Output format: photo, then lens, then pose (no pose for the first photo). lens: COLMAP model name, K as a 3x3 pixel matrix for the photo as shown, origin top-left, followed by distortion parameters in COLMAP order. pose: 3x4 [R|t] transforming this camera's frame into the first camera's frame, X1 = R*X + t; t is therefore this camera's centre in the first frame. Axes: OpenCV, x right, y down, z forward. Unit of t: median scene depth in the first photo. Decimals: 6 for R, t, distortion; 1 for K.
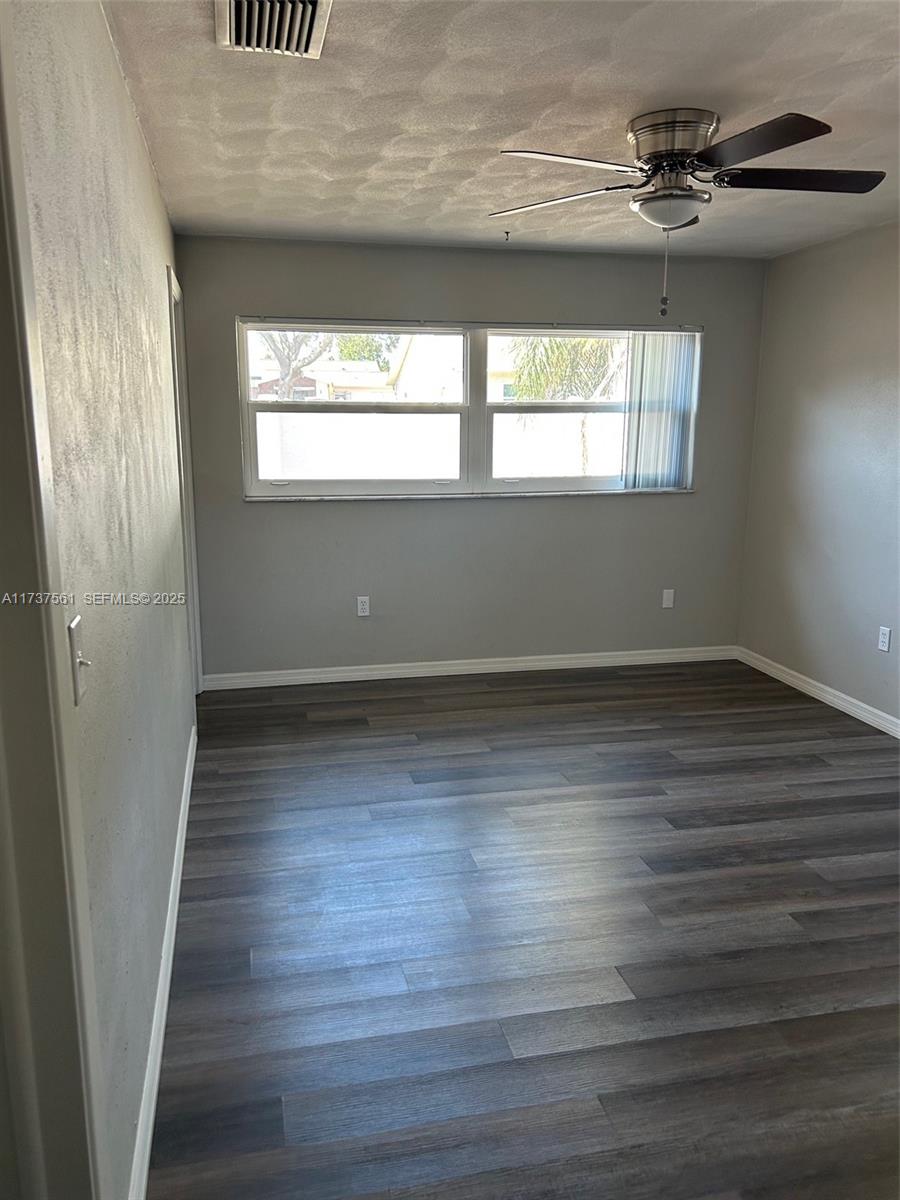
lens RADIAL K [[881.5, 0, 446.7], [0, 881.5, 584.4], [0, 0, 1]] dist [0.052870, 0.003610]
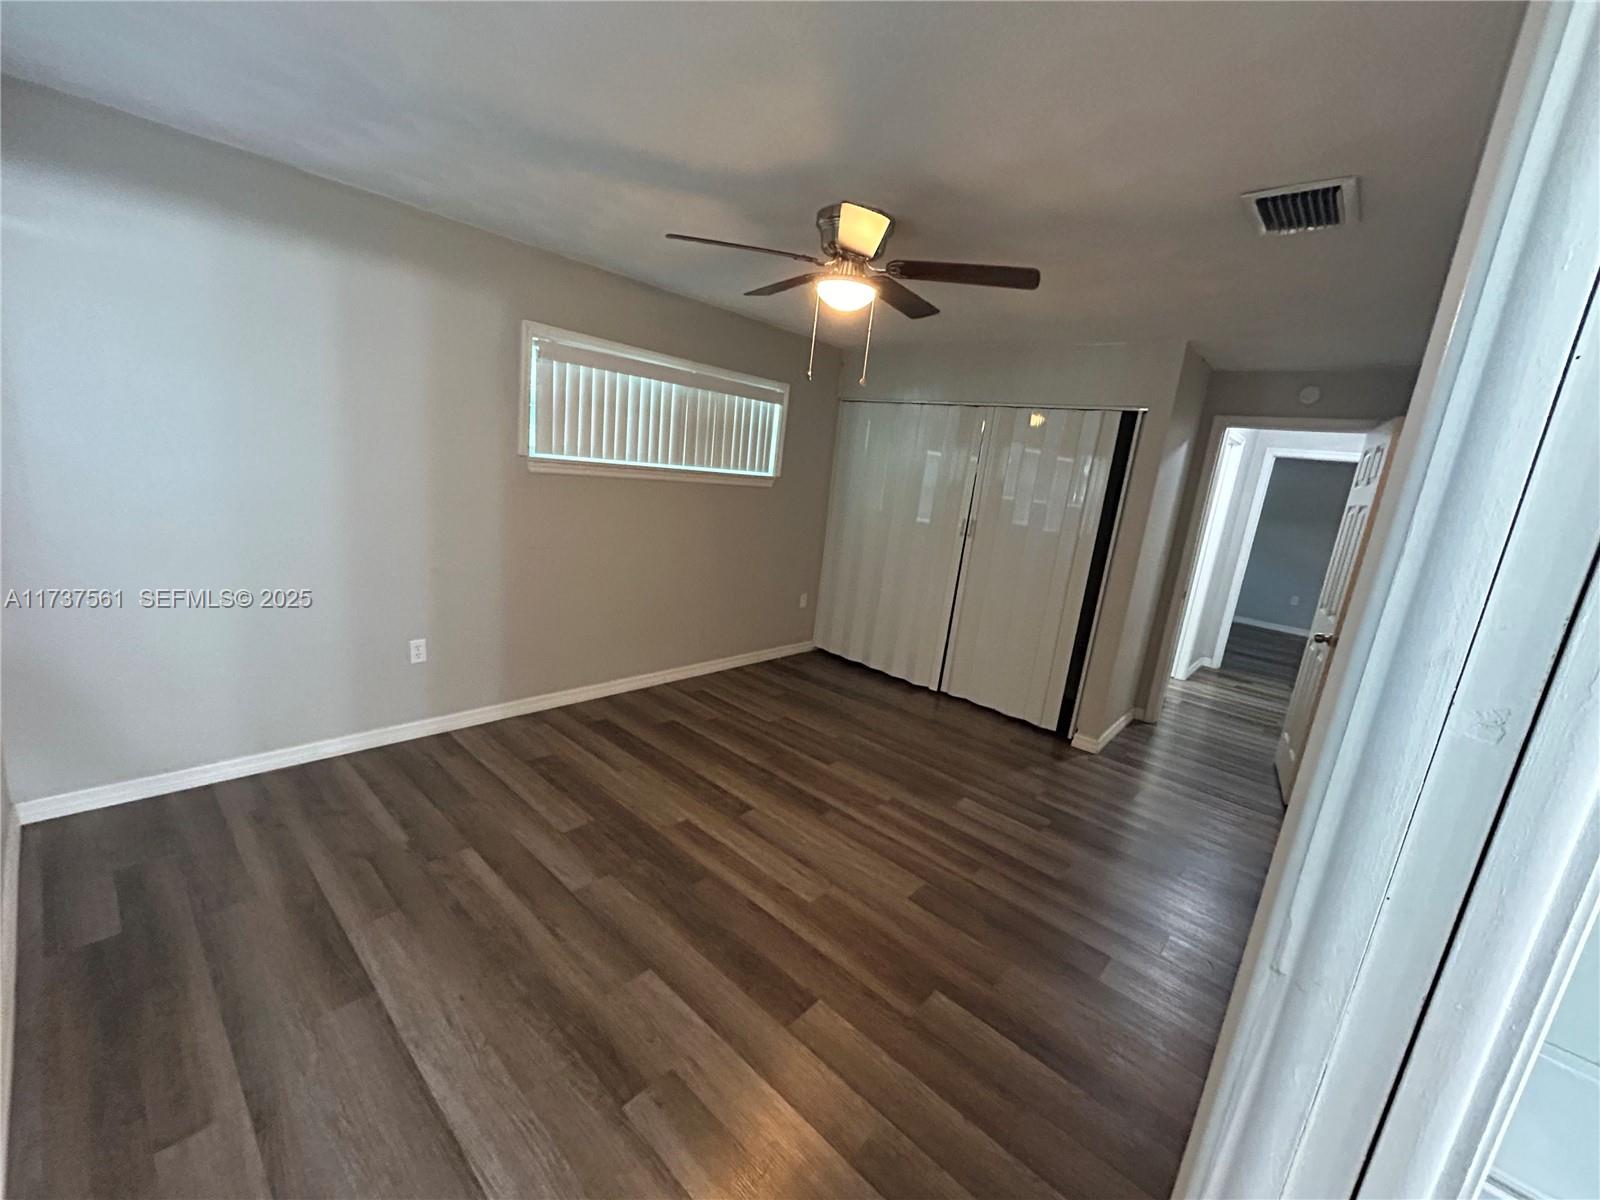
lens RADIAL K [[642.4, 0, 800.0], [0, 642.4, 600.0], [0, 0, 1]] dist [-0.000490, 0.000281]
pose [[-0.562704, -0.235940, 0.792273, -0.318141], [0.051132, 0.946635, 0.318225, -0.210840], [-0.825076, 0.219577, -0.520611, 1.081521]]
